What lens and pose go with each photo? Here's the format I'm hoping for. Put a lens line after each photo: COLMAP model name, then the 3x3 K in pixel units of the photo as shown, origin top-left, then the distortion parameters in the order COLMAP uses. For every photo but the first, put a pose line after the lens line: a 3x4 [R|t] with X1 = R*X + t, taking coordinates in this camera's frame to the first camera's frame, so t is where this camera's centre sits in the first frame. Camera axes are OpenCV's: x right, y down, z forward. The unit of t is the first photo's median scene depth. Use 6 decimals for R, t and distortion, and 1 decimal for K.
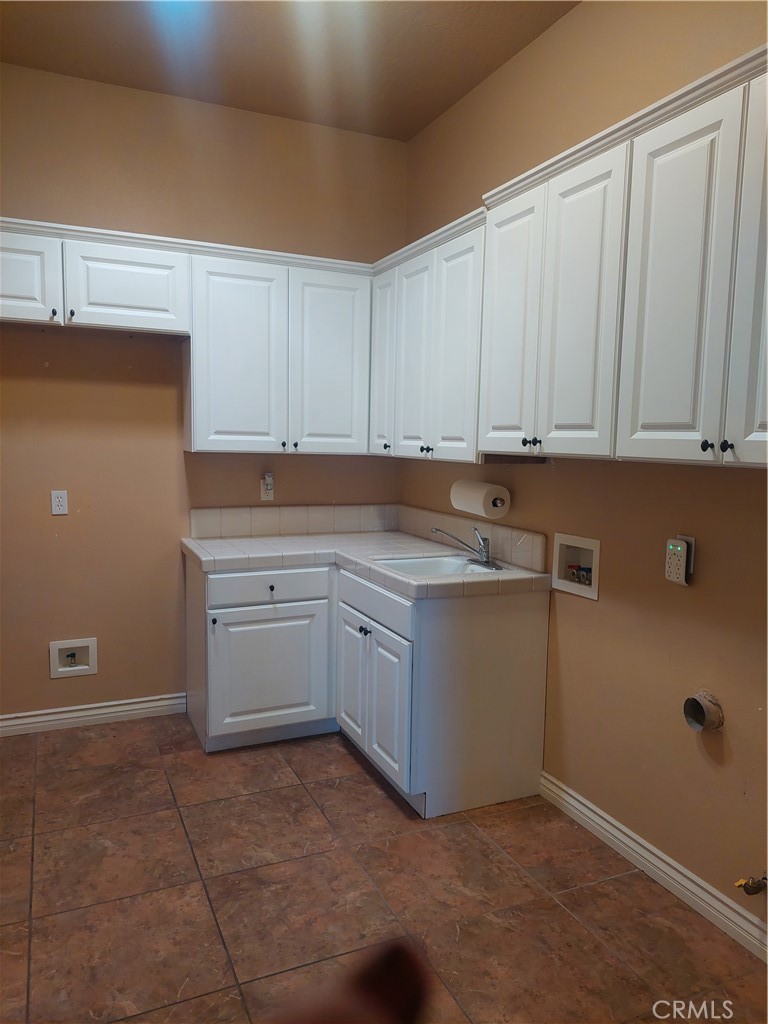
lens RADIAL K [[721.7, 0, 383.9], [0, 721.7, 513.3], [0, 0, 1]] dist [0.037012, -0.007820]
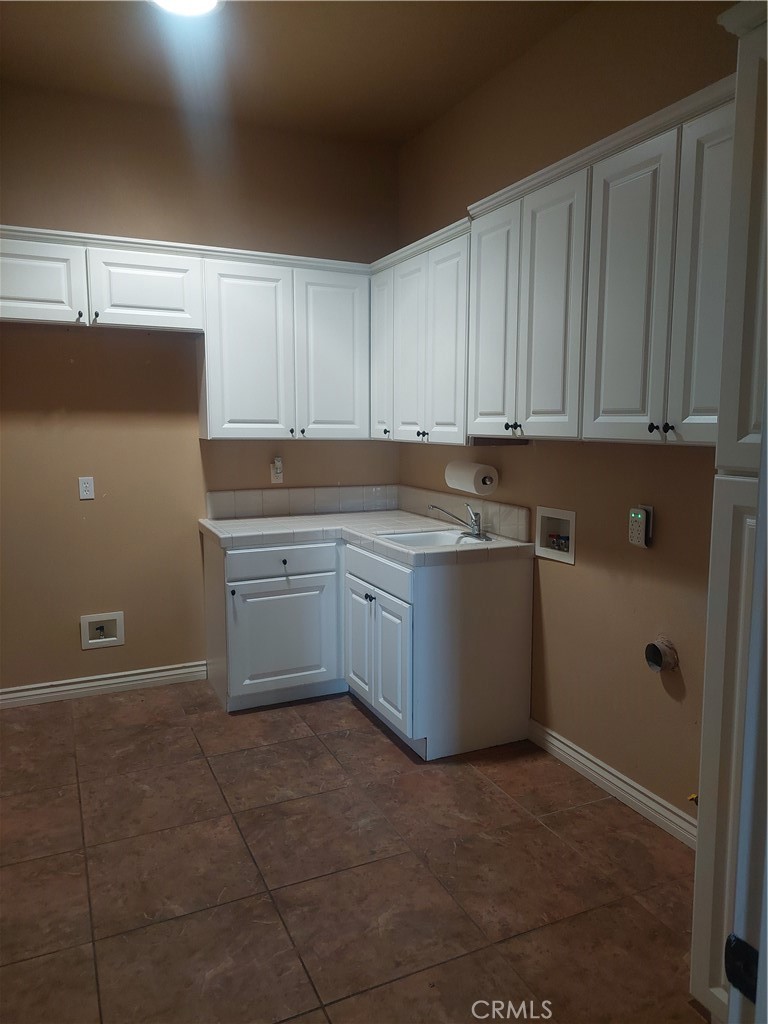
lens RADIAL K [[721.7, 0, 413.0], [0, 721.7, 508.6], [0, 0, 1]] dist [0.037012, -0.007820]
pose [[0.999108, -0.019689, 0.037348, 0.001361], [0.019102, 0.999689, 0.016023, 0.009236], [-0.037652, -0.015296, 0.999174, -0.121899]]
